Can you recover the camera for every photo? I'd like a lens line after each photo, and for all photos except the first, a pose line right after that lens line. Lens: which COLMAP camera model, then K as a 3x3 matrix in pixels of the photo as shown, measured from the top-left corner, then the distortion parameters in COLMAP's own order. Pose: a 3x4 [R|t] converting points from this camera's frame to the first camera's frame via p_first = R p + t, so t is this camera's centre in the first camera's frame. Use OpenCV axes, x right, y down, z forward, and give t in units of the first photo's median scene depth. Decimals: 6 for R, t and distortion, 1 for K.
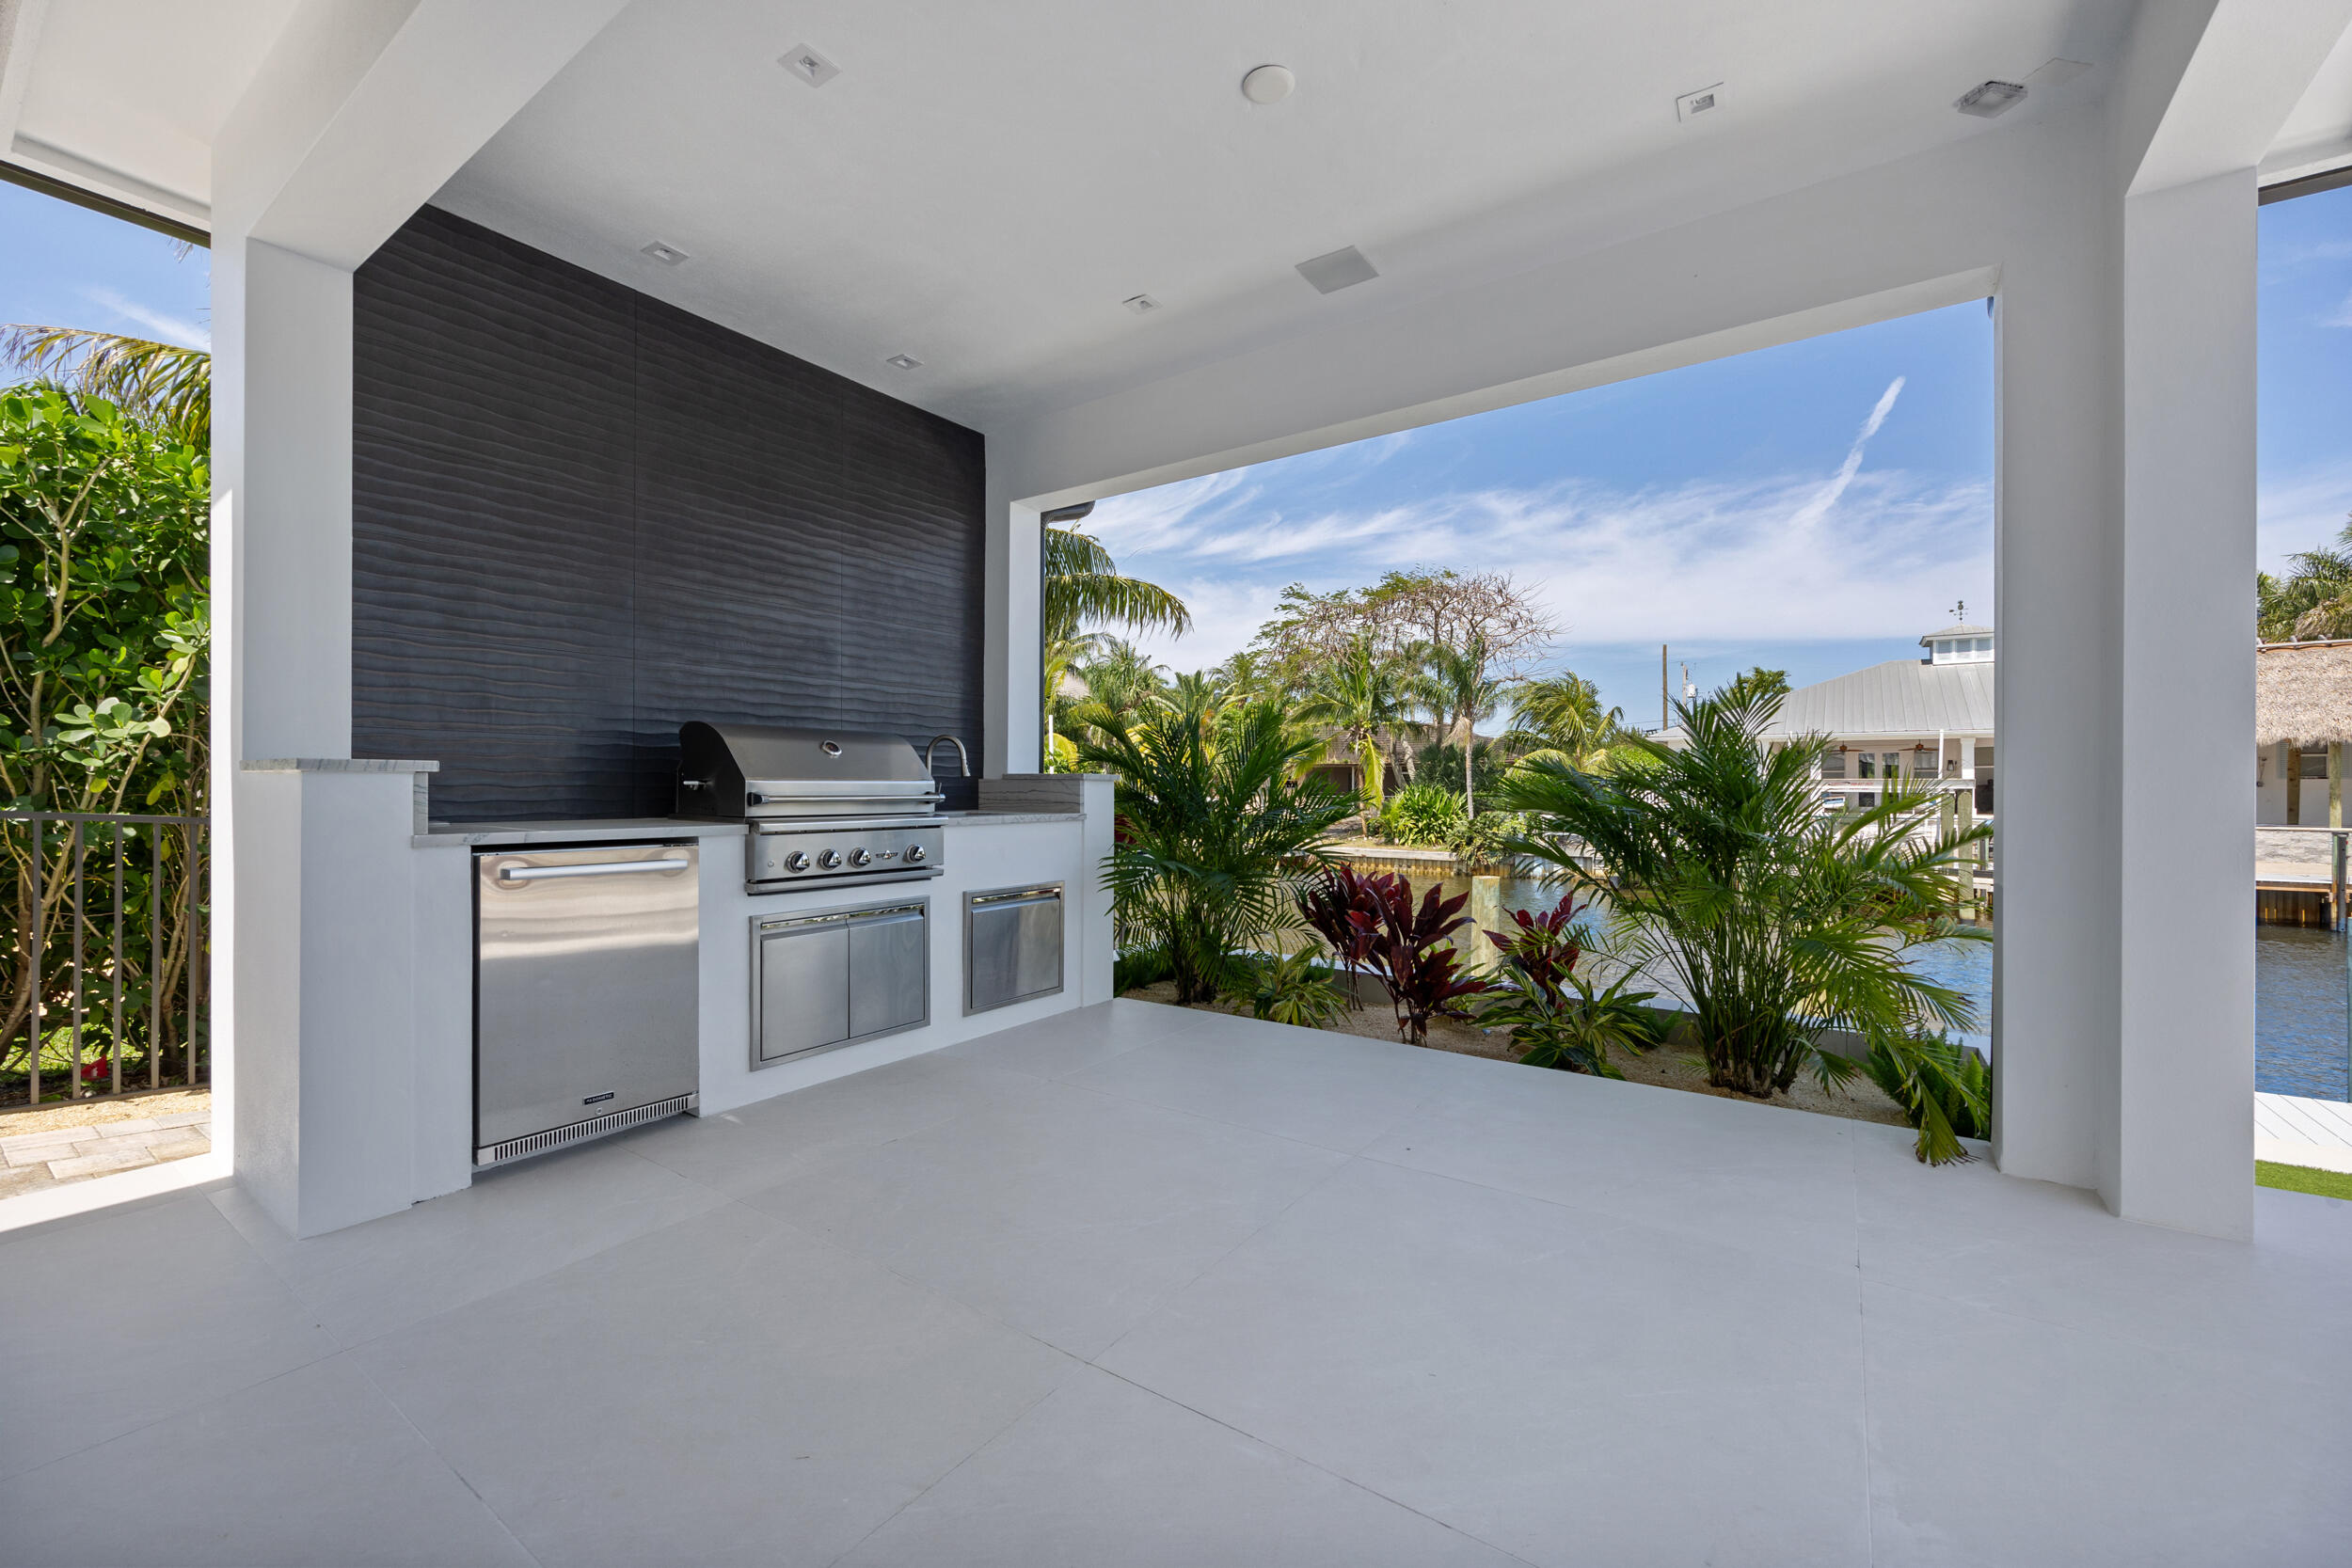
lens RADIAL K [[962.9, 0, 1180.0], [0, 962.9, 772.5], [0, 0, 1]] dist [-0.000935, -0.000451]
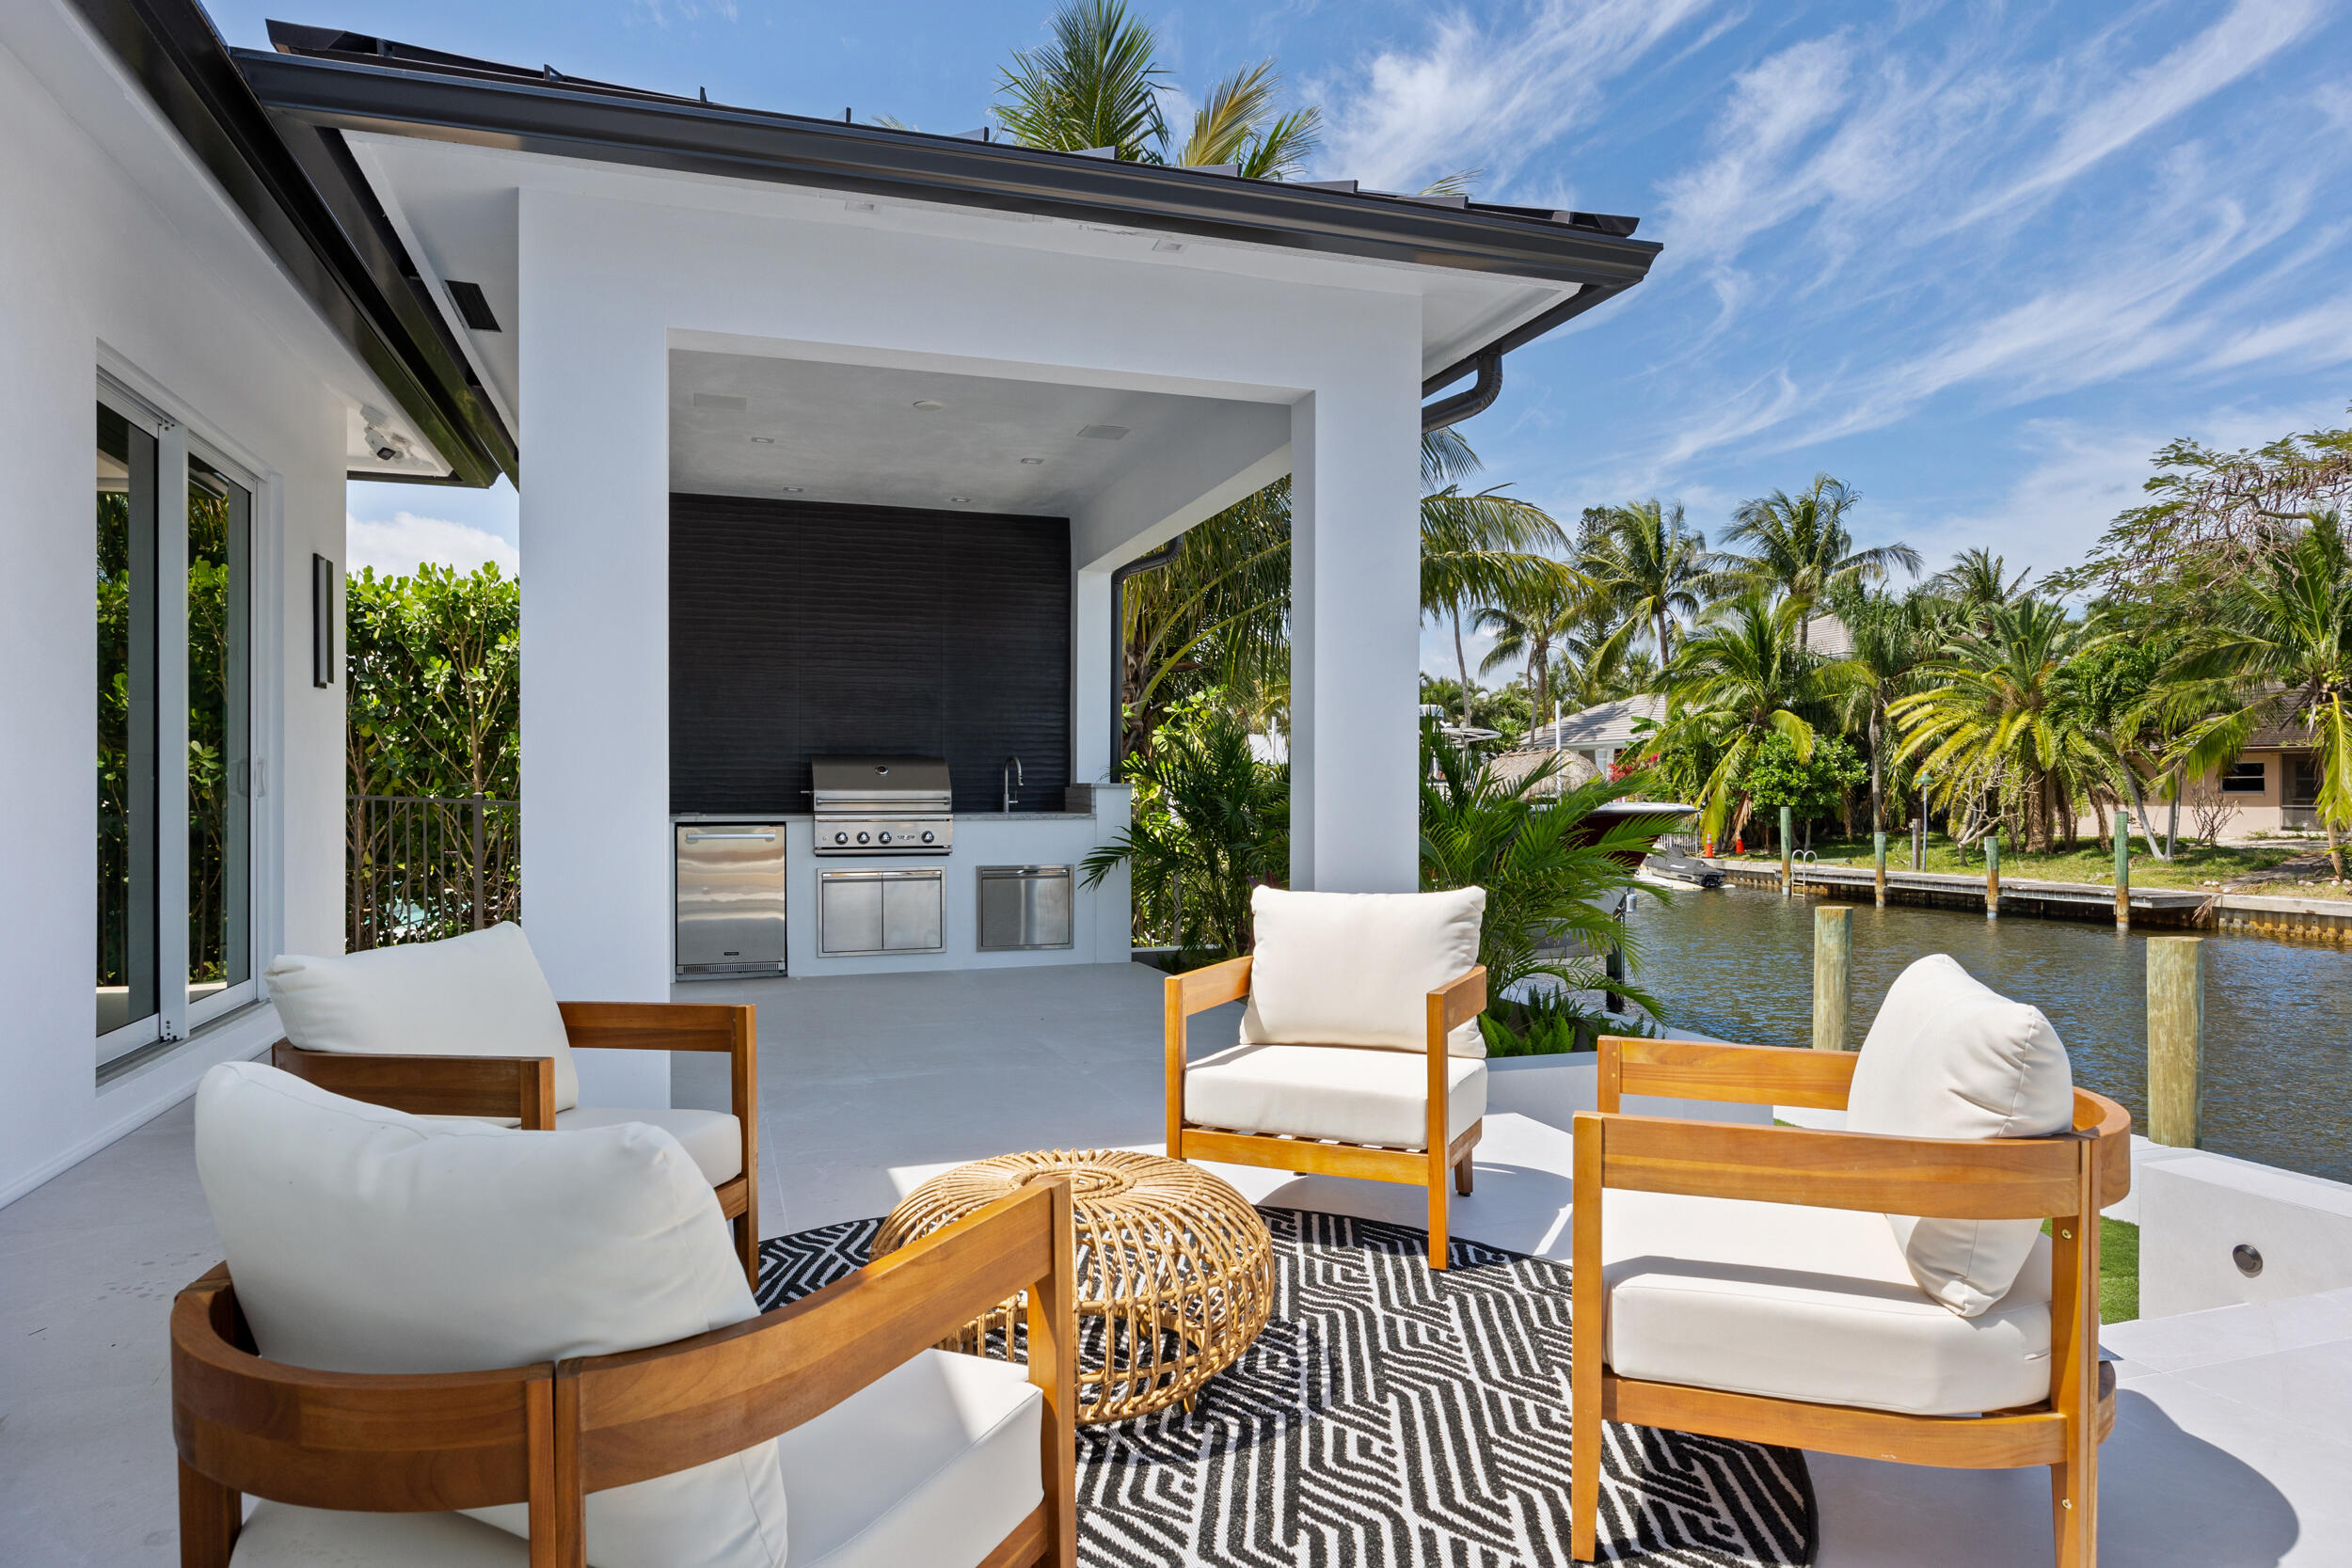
lens RADIAL K [[1447.5, 0, 1176.0], [0, 1447.5, 784.0], [0, 0, 1]] dist [-0.002585, -0.001579]
pose [[0.778273, 0.003389, -0.627917, 0.196217], [0.006938, 0.999878, 0.013995, -0.003963], [0.627887, -0.015248, 0.778155, -0.072027]]
